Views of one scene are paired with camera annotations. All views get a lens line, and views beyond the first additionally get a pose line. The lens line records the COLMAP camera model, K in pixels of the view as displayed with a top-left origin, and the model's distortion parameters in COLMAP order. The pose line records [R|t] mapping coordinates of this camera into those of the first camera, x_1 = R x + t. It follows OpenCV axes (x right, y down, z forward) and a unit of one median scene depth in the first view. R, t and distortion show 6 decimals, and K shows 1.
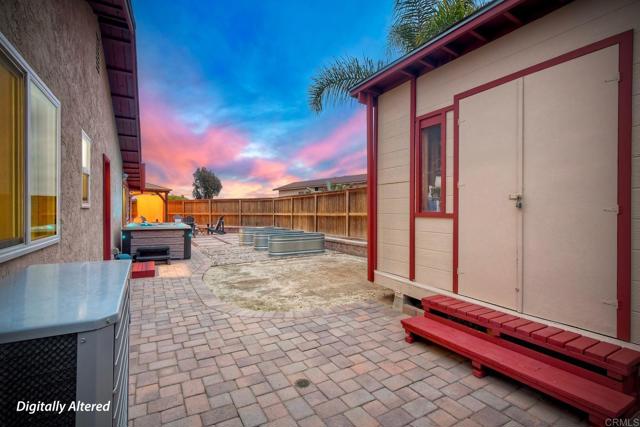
lens RADIAL K [[298.8, 0, 320.0], [0, 298.8, 213.5], [0, 0, 1]] dist [-0.001751, -0.000187]
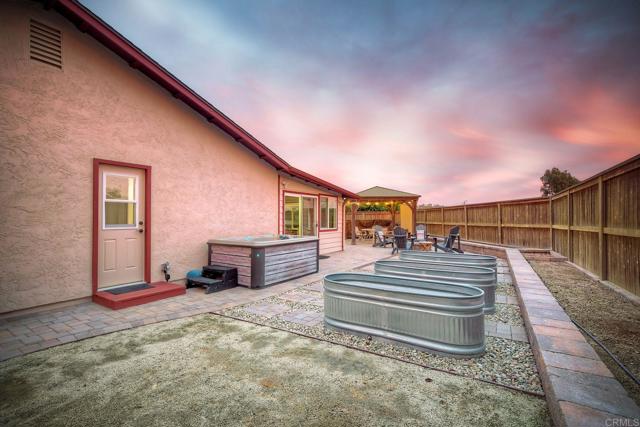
lens RADIAL K [[287.0, 0, 320.0], [0, 287.0, 213.5], [0, 0, 1]] dist [-0.000370, 0.000208]
pose [[0.465123, -0.020421, -0.885010, 0.110412], [-0.007494, 0.999607, -0.027004, -0.004233], [0.885214, 0.019193, 0.464787, 0.387575]]
